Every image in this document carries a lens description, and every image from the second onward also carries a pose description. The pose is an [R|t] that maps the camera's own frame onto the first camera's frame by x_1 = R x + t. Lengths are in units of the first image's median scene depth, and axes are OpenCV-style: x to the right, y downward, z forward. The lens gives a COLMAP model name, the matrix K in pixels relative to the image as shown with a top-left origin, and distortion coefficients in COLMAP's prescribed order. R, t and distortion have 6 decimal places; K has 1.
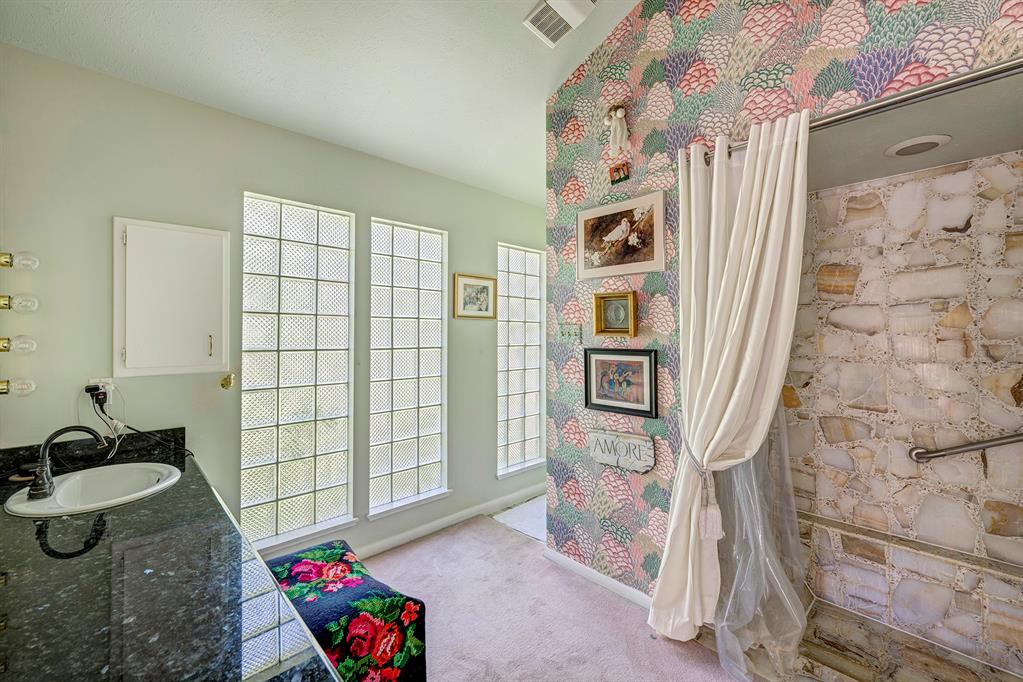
lens RADIAL K [[412.5, 0, 514.0], [0, 412.5, 336.0], [0, 0, 1]] dist [0.001724, -0.000814]
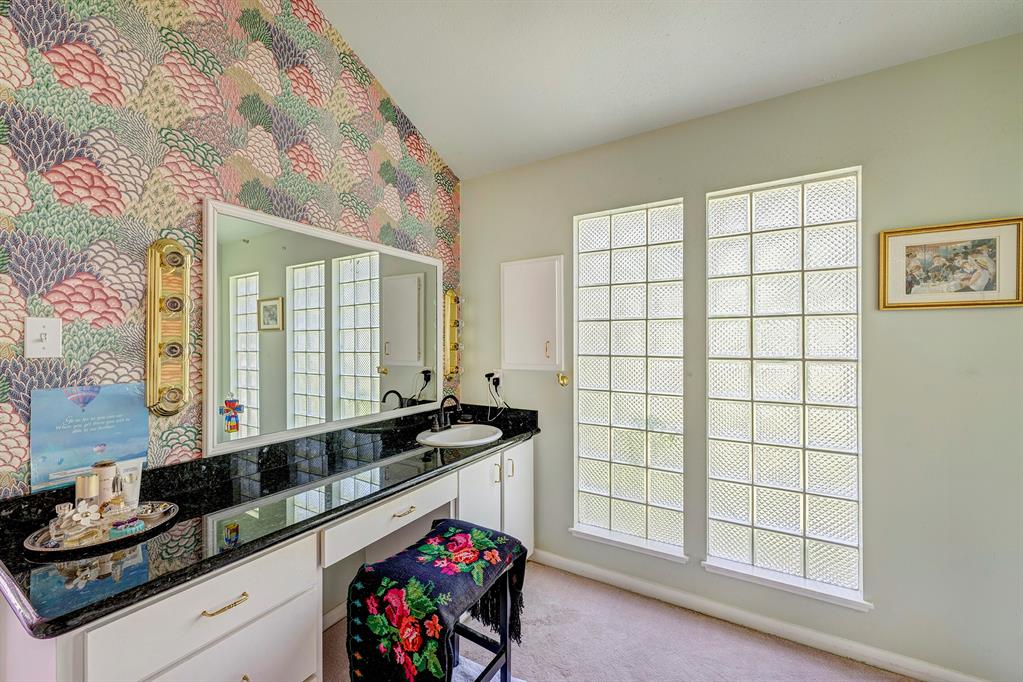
lens RADIAL K [[412.5, 0, 510.6], [0, 412.5, 341.5], [0, 0, 1]] dist [0.001724, -0.000814]
pose [[0.249819, 0.005303, -0.968278, 0.389802], [0.004083, 0.999970, 0.006530, -0.008160], [0.968284, -0.005585, 0.249790, 0.490391]]
